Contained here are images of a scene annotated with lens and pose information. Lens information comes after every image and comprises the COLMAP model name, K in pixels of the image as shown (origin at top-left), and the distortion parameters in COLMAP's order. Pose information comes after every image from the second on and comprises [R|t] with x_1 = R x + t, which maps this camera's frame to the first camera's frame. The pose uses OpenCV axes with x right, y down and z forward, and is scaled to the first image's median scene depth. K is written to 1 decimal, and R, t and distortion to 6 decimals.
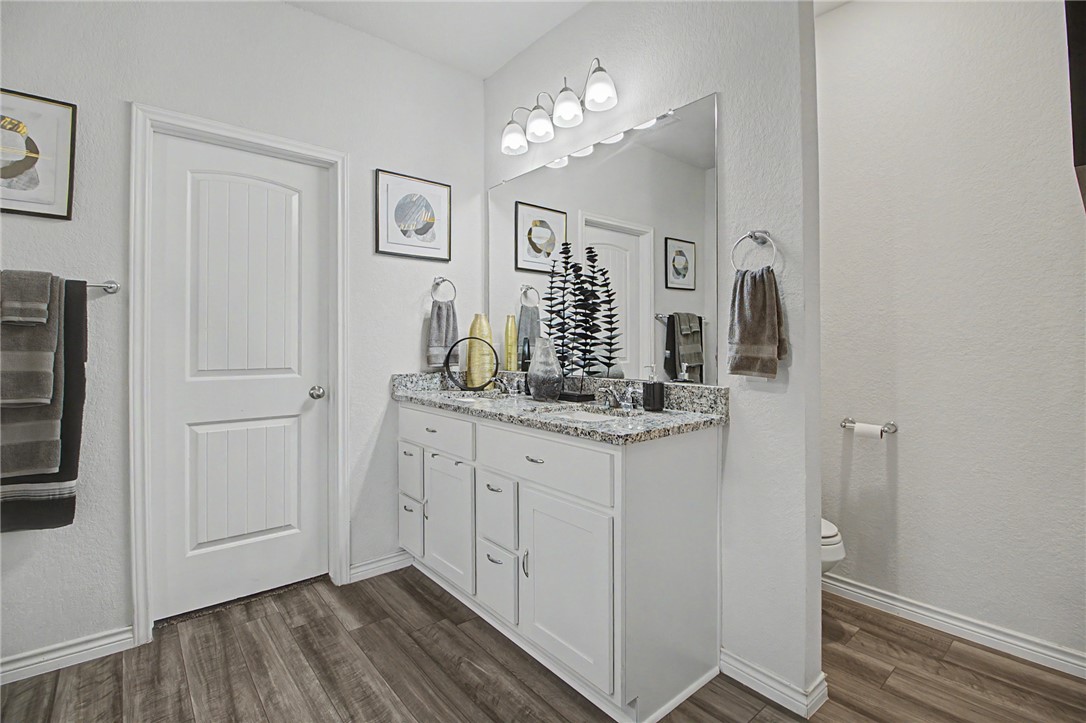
lens RADIAL K [[499.1, 0, 544.8], [0, 499.1, 342.1], [0, 0, 1]] dist [0.001200, -0.013458]
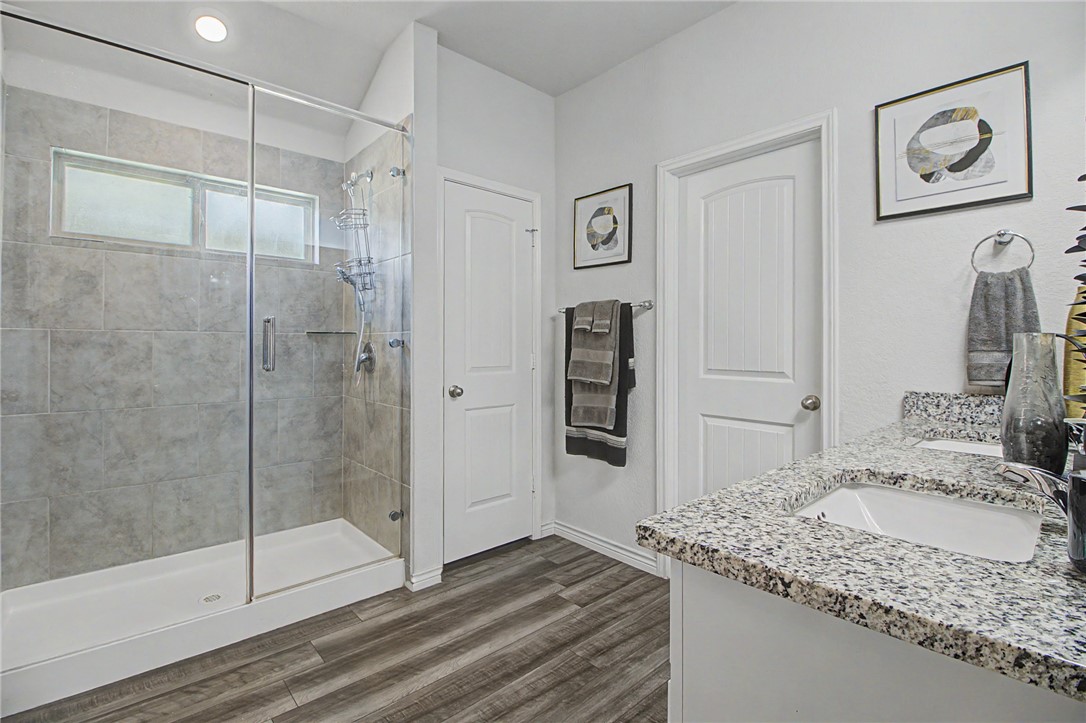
lens RADIAL K [[499.1, 0, 544.8], [0, 499.1, 342.1], [0, 0, 1]] dist [0.001200, -0.013458]
pose [[0.027479, -0.006601, -0.999601, 0.522147], [0.002252, 0.999976, -0.006541, 0.001360], [0.999620, -0.002072, 0.027493, 0.694893]]
